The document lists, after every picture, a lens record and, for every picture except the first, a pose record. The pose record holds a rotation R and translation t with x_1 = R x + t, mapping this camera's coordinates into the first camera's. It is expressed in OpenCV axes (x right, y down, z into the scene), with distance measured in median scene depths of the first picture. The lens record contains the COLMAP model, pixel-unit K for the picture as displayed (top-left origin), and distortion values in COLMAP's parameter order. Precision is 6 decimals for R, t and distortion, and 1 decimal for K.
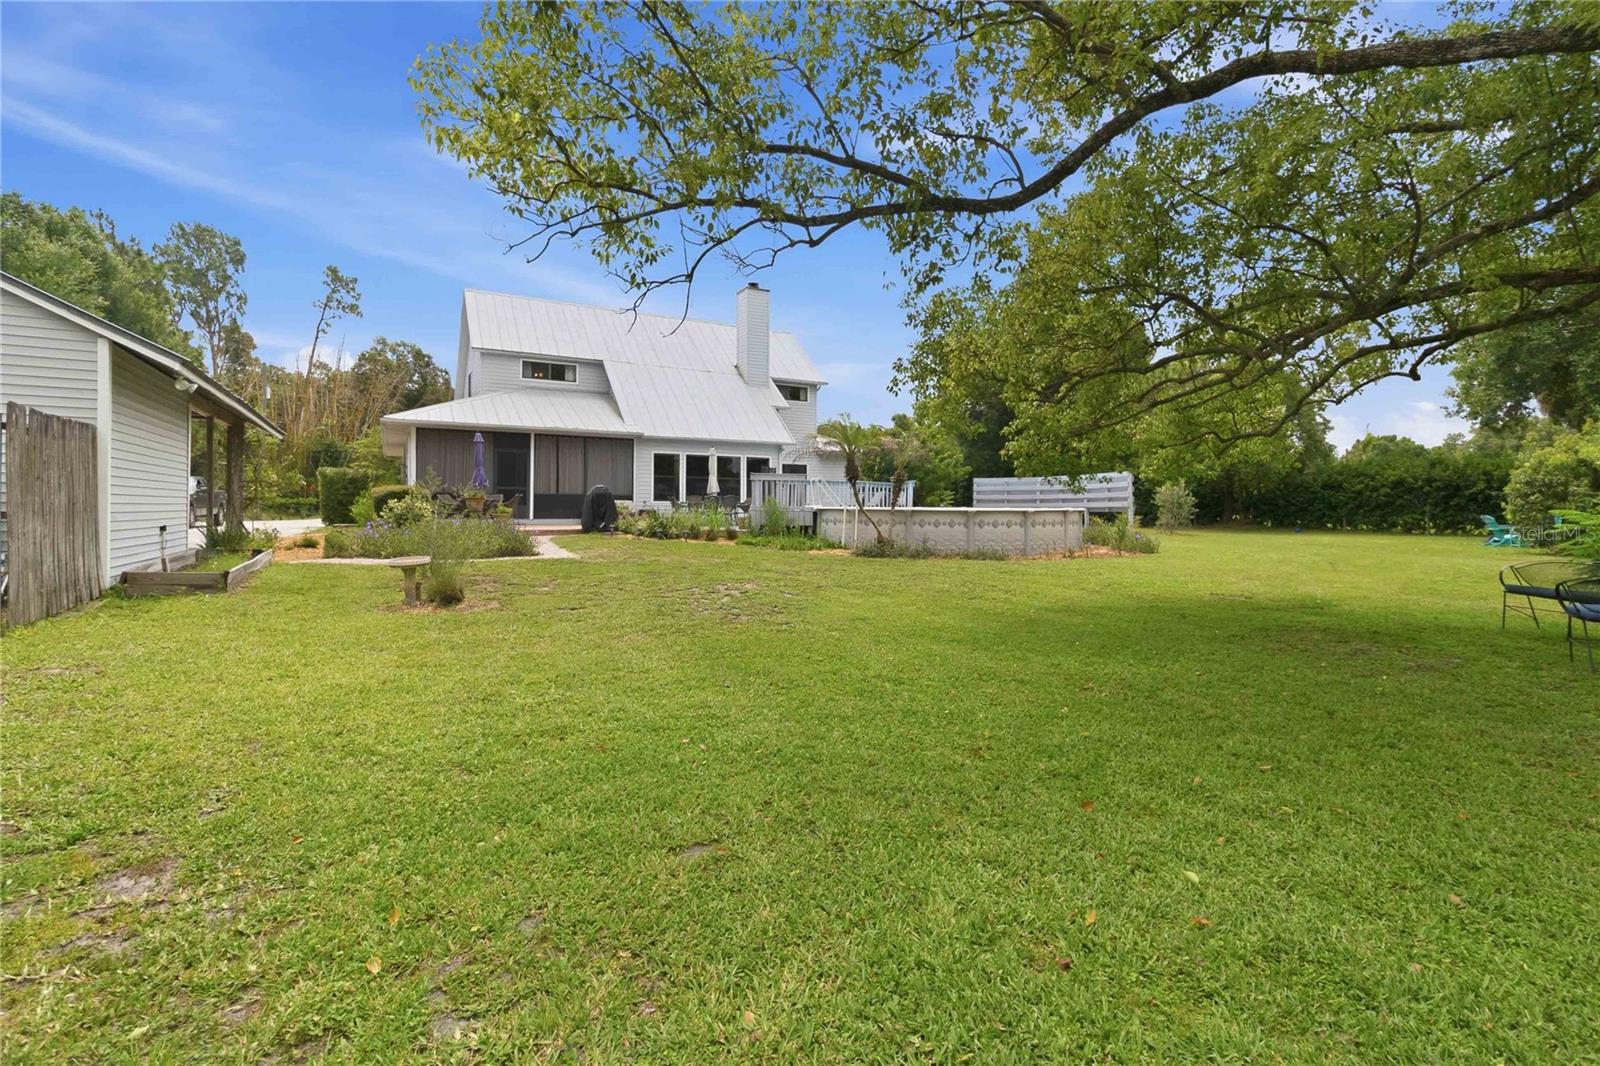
lens RADIAL K [[746.1, 0, 801.3], [0, 746.1, 512.1], [0, 0, 1]] dist [0.002264, 0.005388]
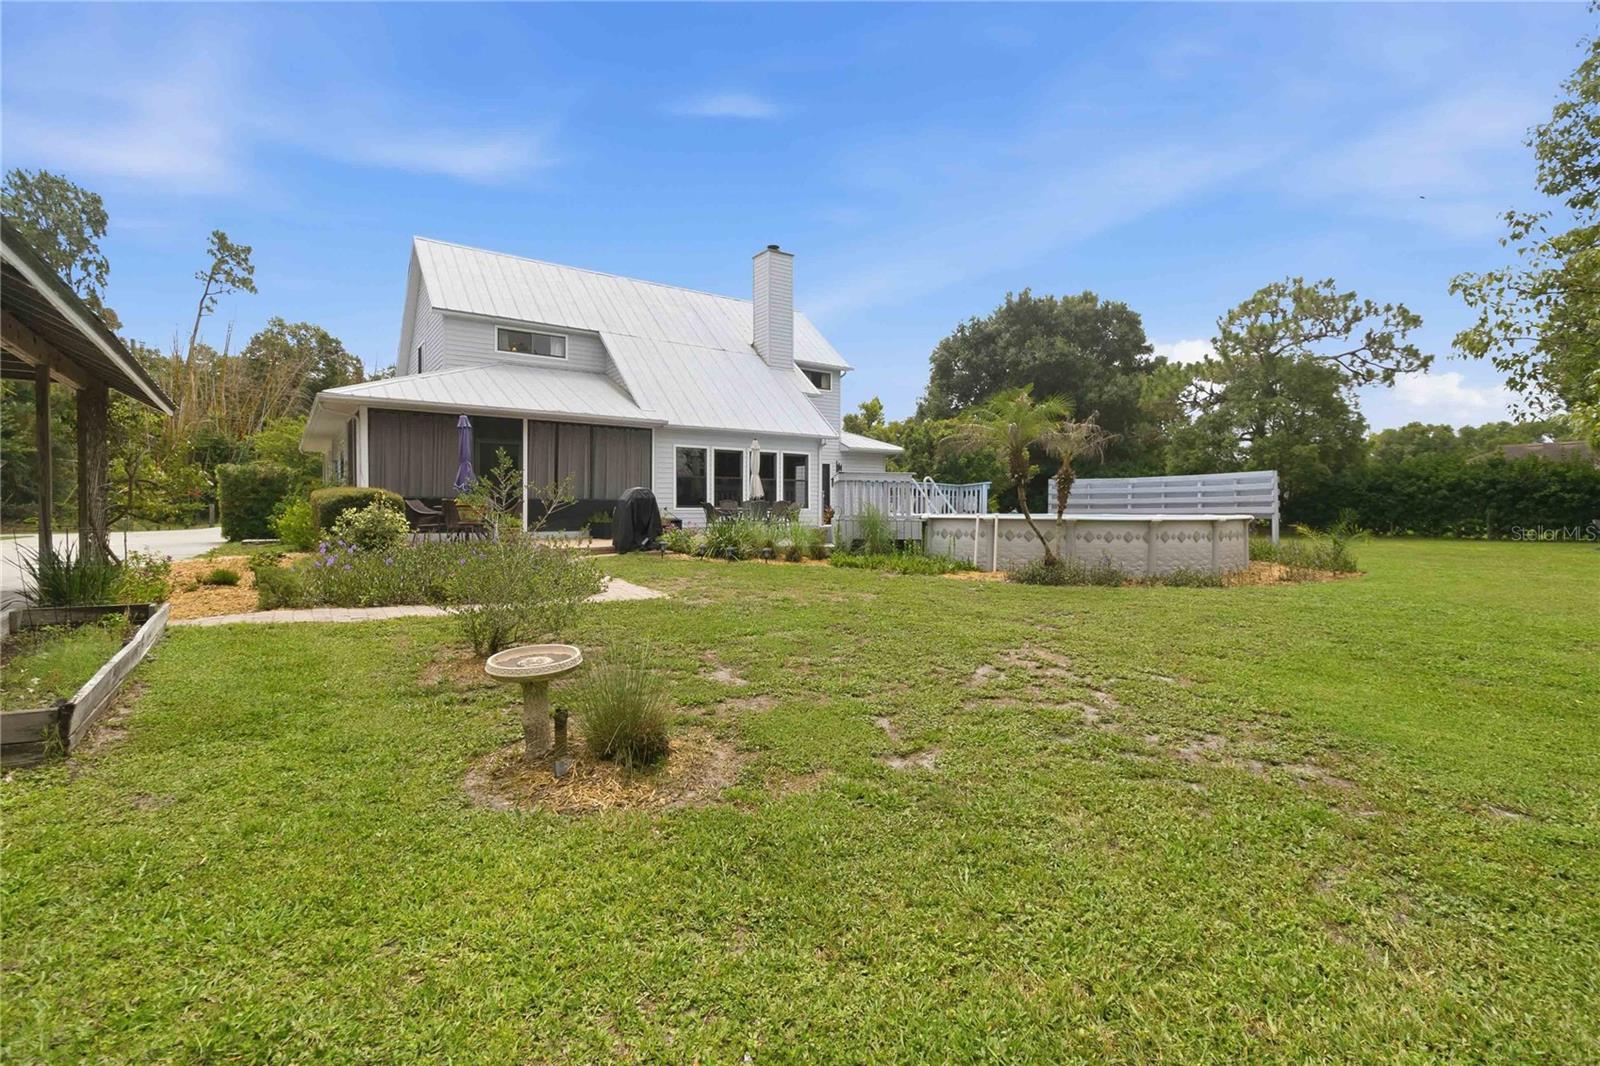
lens RADIAL K [[746.1, 0, 801.3], [0, 746.1, 512.1], [0, 0, 1]] dist [0.002264, 0.005388]
pose [[0.994224, -0.003756, 0.107264, -0.146675], [0.004168, 0.999985, -0.003618, -0.006150], [-0.107248, 0.004044, 0.994224, 0.194317]]
